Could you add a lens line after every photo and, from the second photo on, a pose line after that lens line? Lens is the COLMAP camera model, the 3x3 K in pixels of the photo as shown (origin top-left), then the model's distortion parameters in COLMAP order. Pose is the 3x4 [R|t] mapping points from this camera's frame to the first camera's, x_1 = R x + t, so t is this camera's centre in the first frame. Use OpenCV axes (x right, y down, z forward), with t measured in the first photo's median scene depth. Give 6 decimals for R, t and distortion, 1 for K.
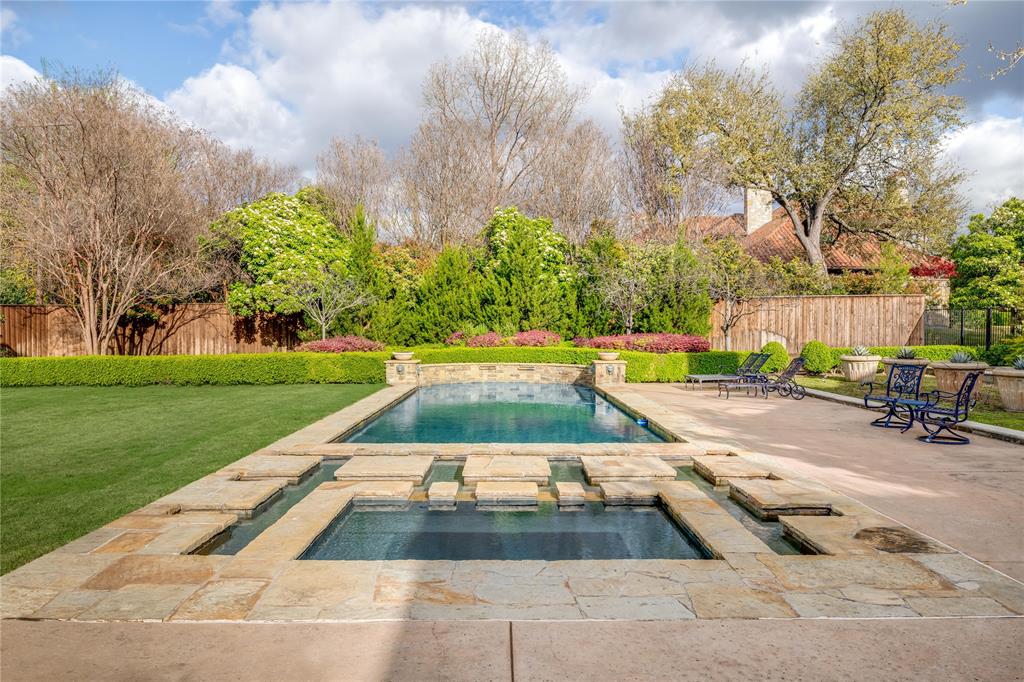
lens RADIAL K [[669.2, 0, 512.8], [0, 669.2, 340.2], [0, 0, 1]] dist [0.000111, 0.000749]
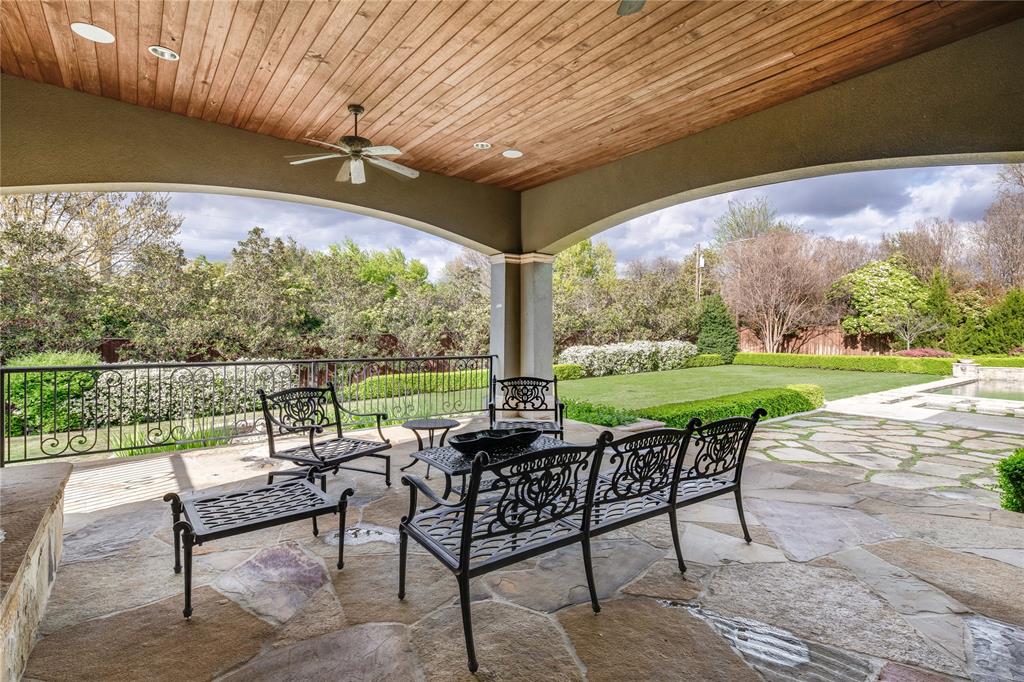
lens RADIAL K [[492.7, 0, 504.0], [0, 492.7, 335.2], [0, 0, 1]] dist [0.004492, 0.000200]
pose [[0.581688, 0.010641, -0.813343, 0.133949], [-0.019742, 0.999805, -0.001039, -0.013509], [0.813173, 0.016661, 0.581784, -0.533739]]
